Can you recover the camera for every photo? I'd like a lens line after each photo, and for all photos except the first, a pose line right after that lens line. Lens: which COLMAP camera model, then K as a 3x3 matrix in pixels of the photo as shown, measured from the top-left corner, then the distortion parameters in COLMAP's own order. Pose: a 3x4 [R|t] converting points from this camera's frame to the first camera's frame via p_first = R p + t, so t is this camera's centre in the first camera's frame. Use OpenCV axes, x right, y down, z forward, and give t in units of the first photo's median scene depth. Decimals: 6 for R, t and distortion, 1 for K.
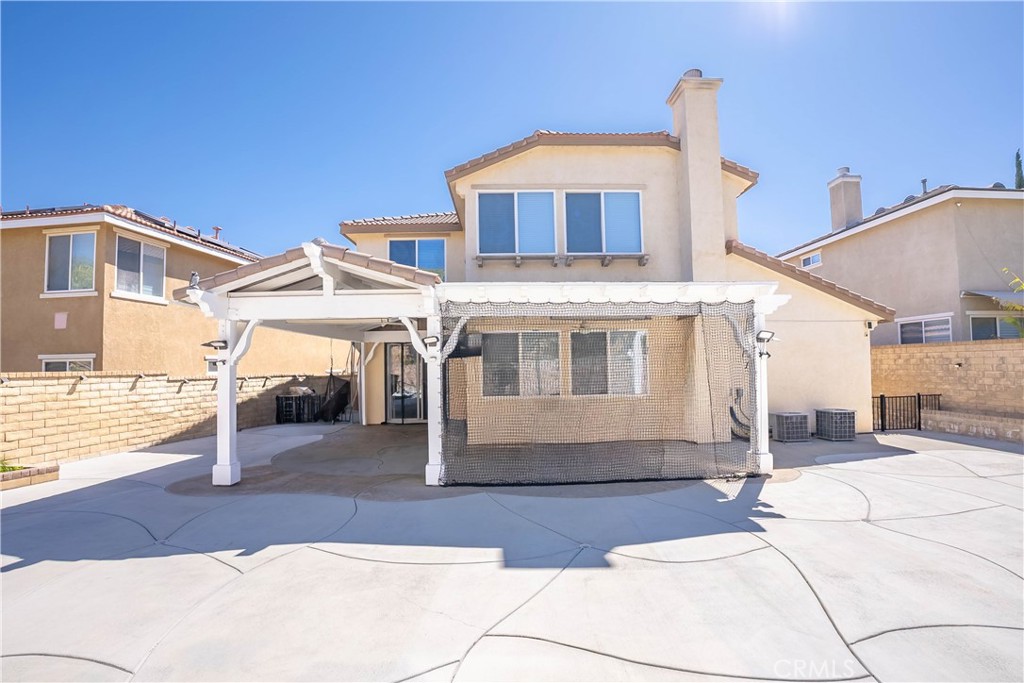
lens RADIAL K [[479.5, 0, 516.3], [0, 479.5, 345.4], [0, 0, 1]] dist [-0.033528, 0.000183]
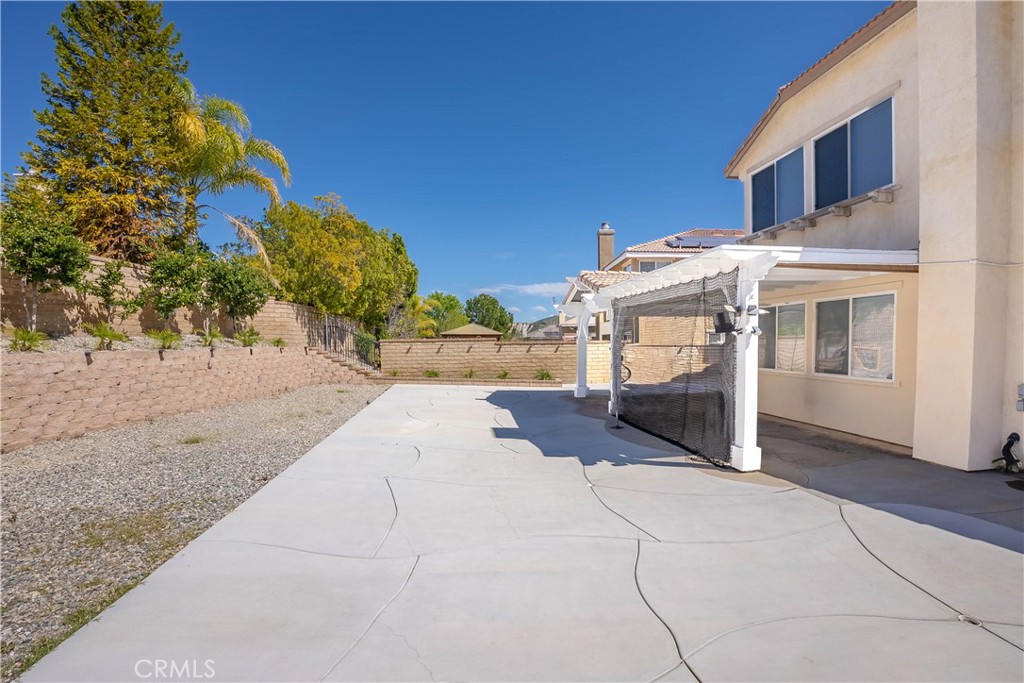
lens RADIAL K [[479.5, 0, 511.2], [0, 479.5, 344.4], [0, 0, 1]] dist [-0.033528, 0.000183]
pose [[0.082806, 0.021809, -0.996327, 1.326362], [0.049811, 0.998420, 0.025995, 0.000308], [0.995320, -0.051781, 0.081589, 0.523132]]
